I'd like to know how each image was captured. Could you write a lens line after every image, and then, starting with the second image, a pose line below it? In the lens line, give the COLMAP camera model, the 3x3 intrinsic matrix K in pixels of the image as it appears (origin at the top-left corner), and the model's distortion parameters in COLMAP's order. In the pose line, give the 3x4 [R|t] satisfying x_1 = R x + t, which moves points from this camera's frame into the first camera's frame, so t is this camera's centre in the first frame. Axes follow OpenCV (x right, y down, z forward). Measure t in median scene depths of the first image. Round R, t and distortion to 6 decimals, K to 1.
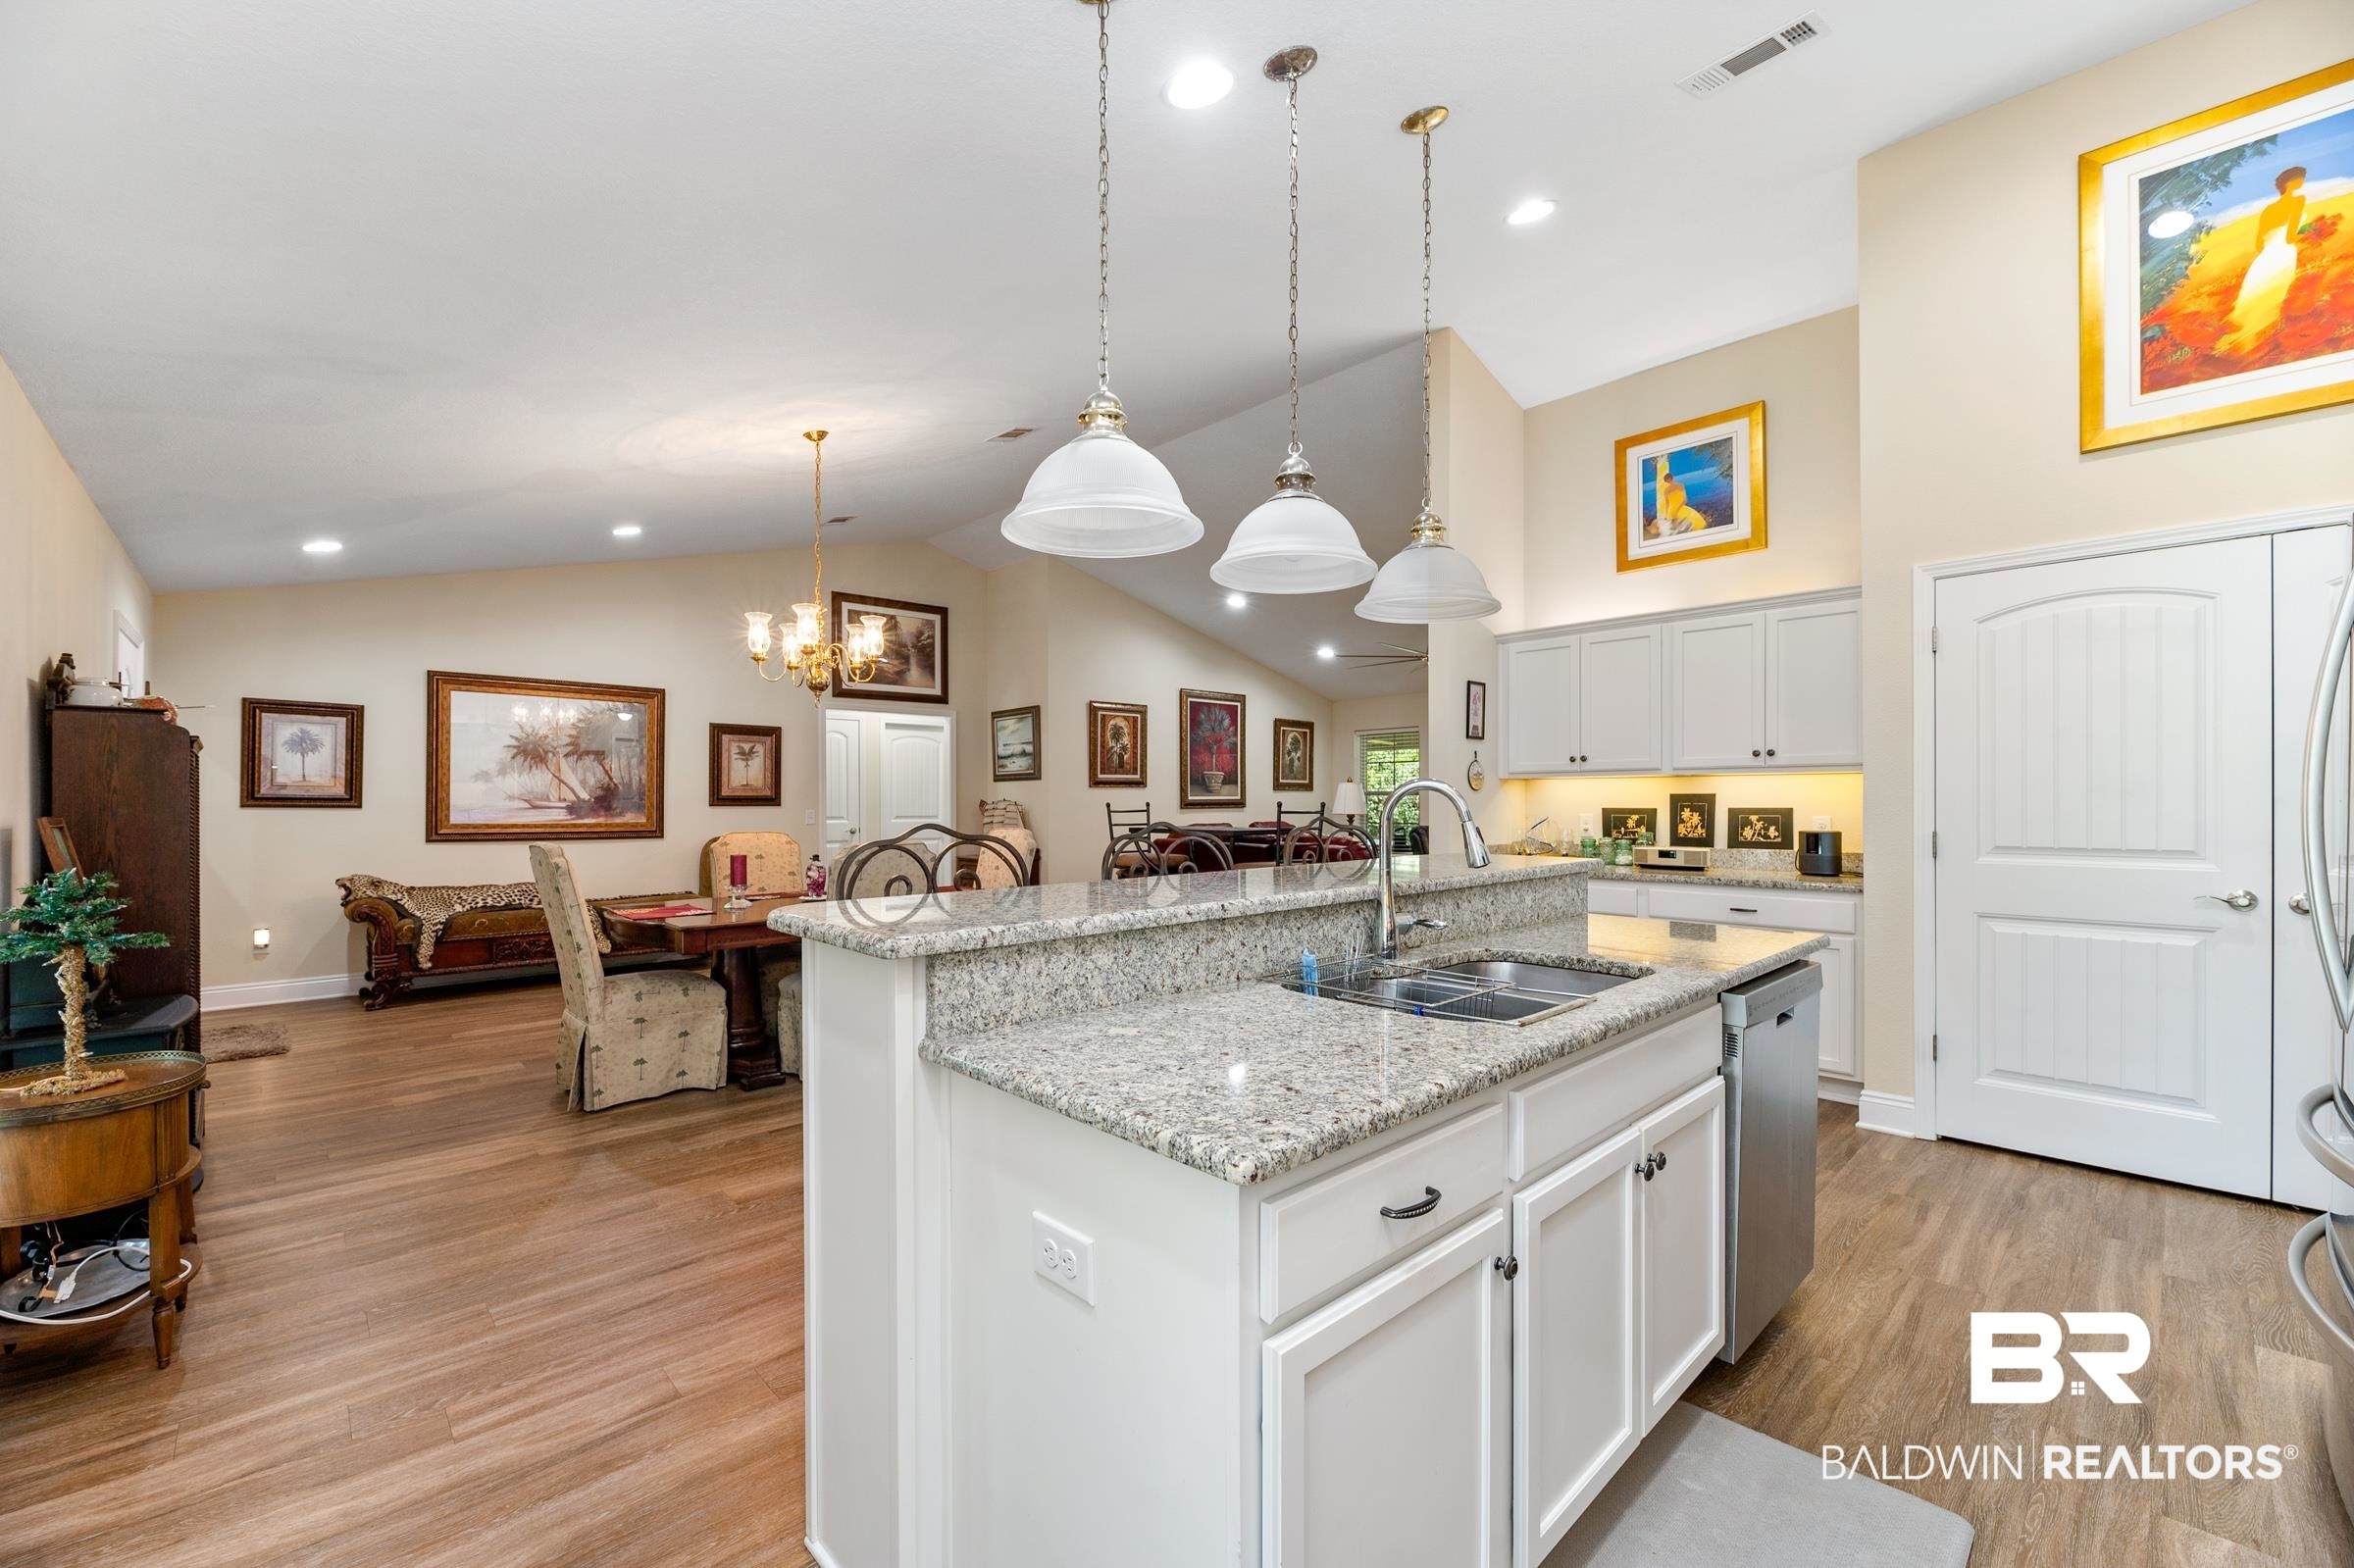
lens RADIAL K [[950.6, 0, 1185.2], [0, 950.6, 804.4], [0, 0, 1]] dist [-0.000248, -0.001912]
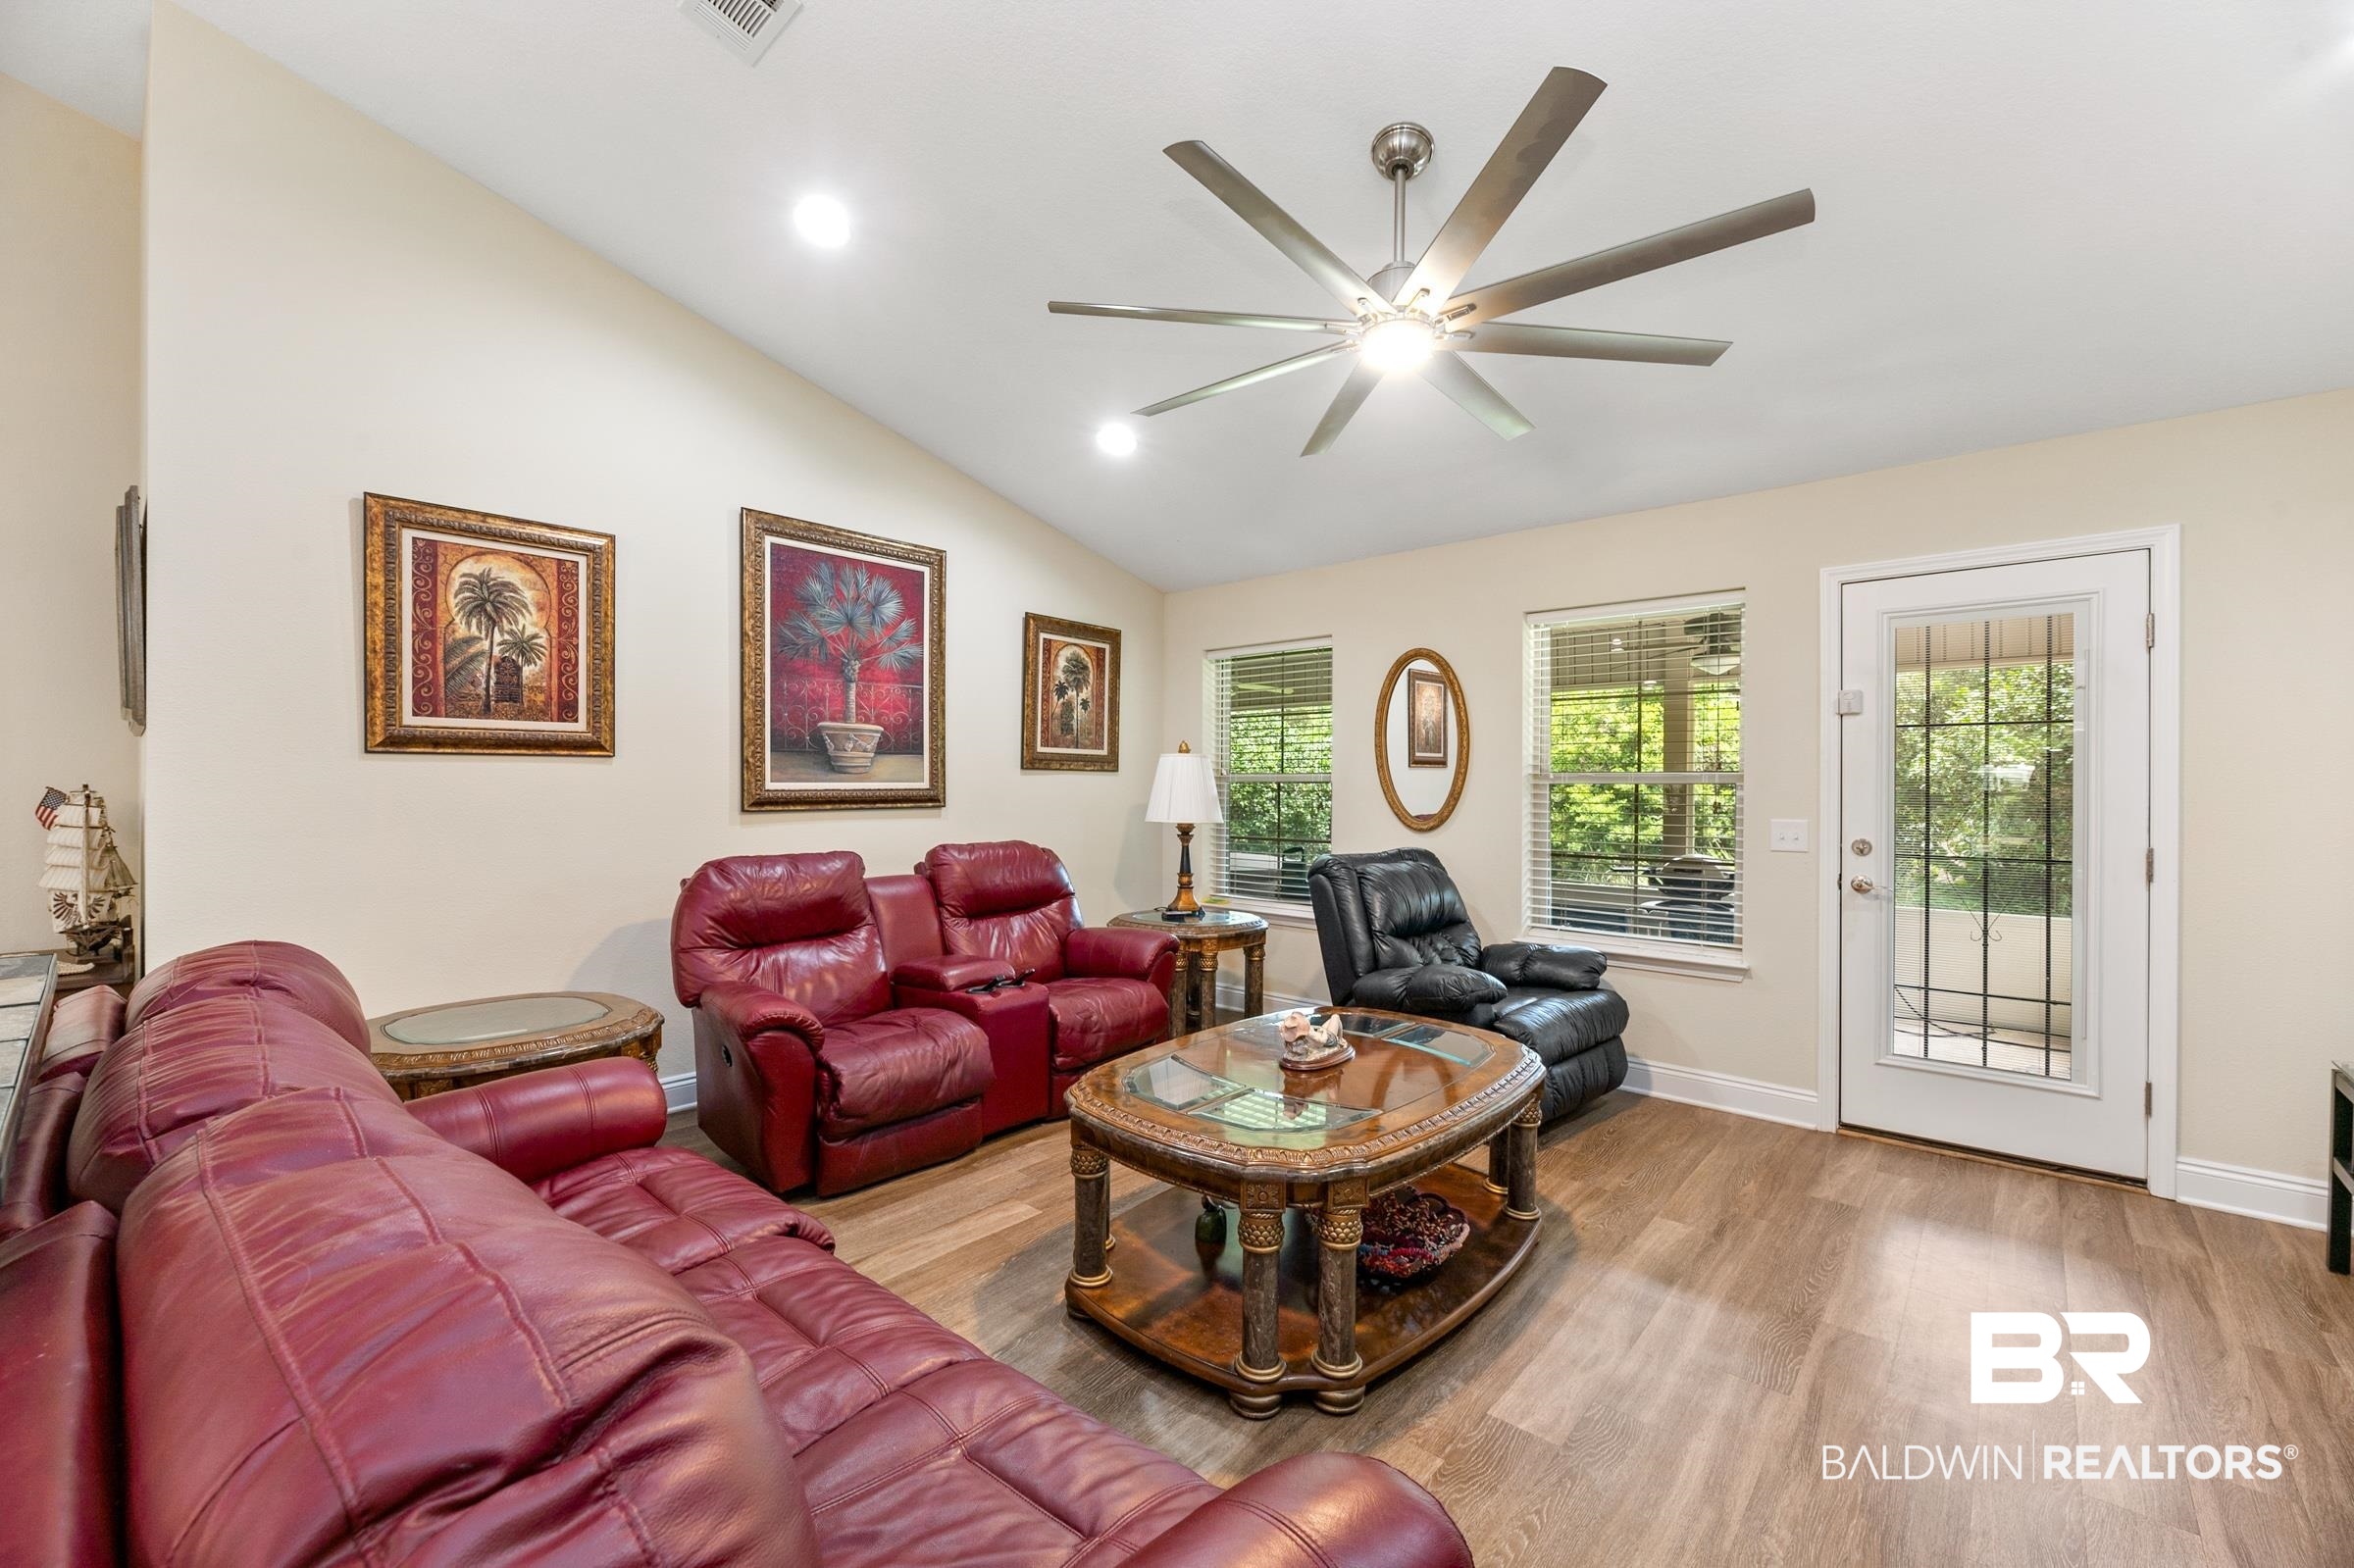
lens RADIAL K [[950.6, 0, 1174.3], [0, 950.6, 787.9], [0, 0, 1]] dist [-0.000248, -0.001912]
pose [[0.996812, 0.006579, 0.079520, 0.212874], [-0.006625, 0.999978, 0.000324, -0.010459], [-0.079516, -0.000850, 0.996833, 0.877425]]
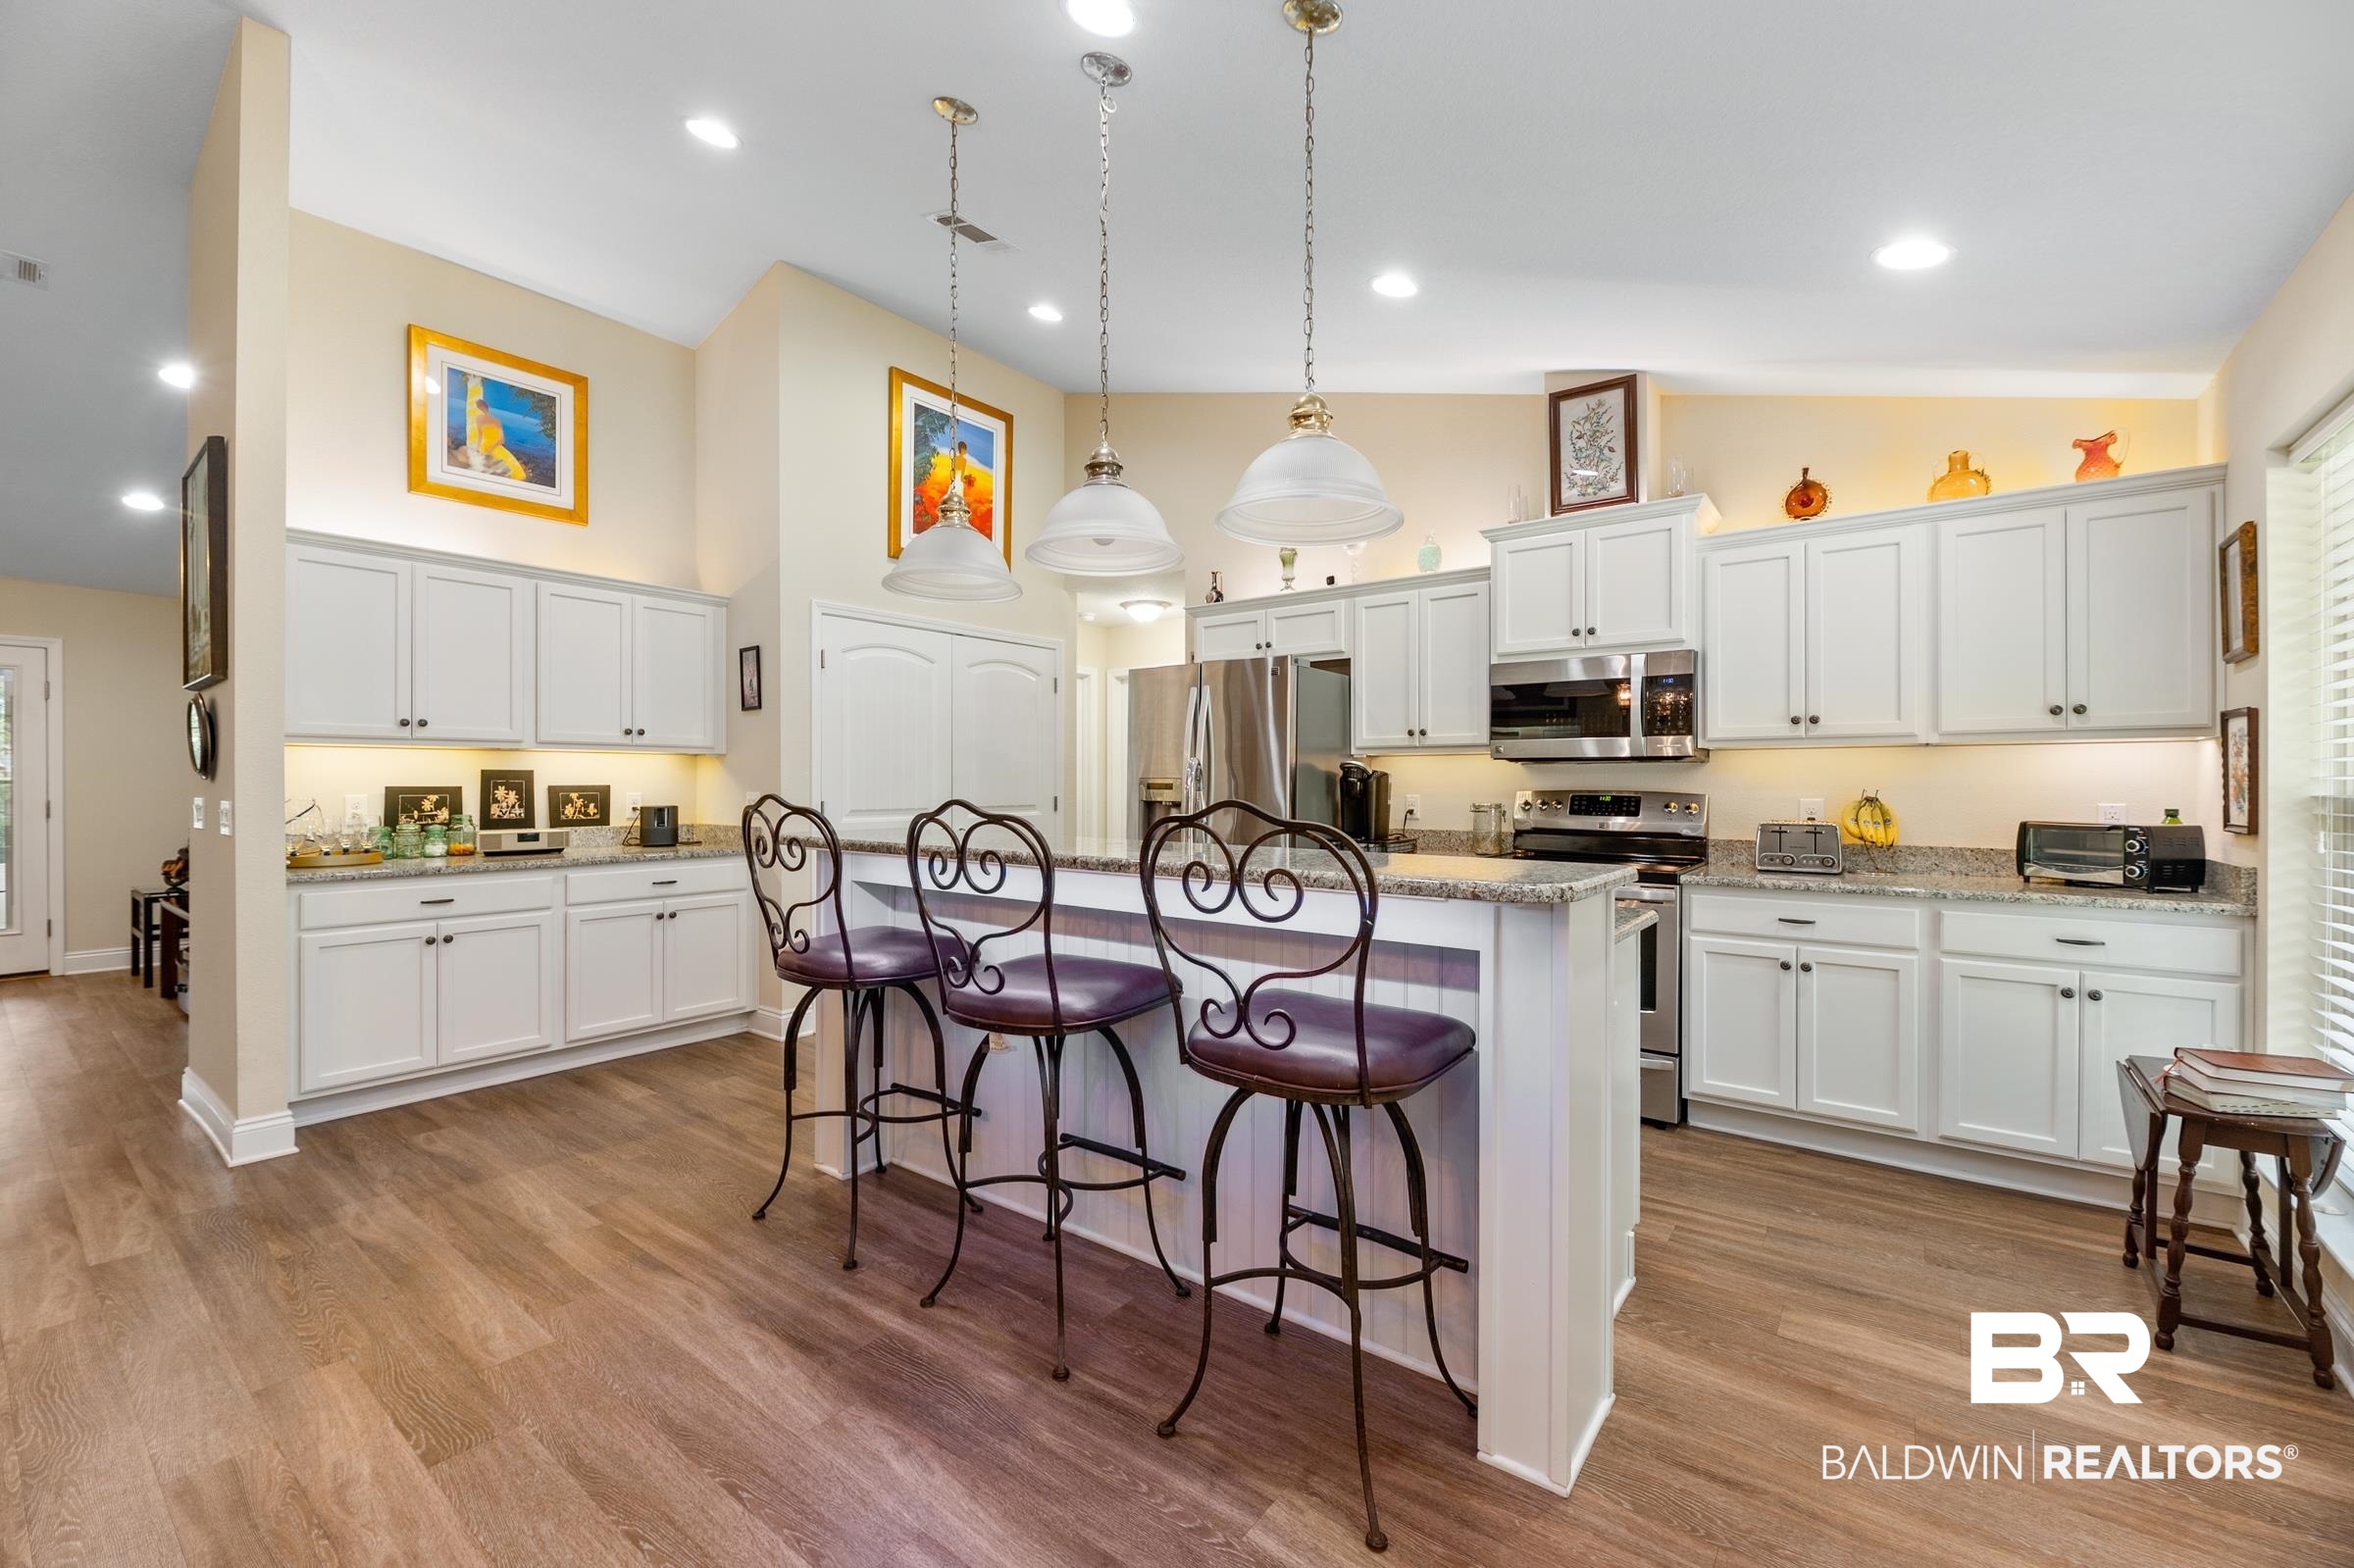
lens RADIAL K [[950.6, 0, 1166.6], [0, 950.6, 782.8], [0, 0, 1]] dist [-0.000248, -0.001912]
pose [[-0.145150, -0.000334, 0.989410, -0.324611], [0.002625, 0.999996, 0.000722, 0.001363], [-0.989406, 0.002702, -0.145148, 0.375419]]
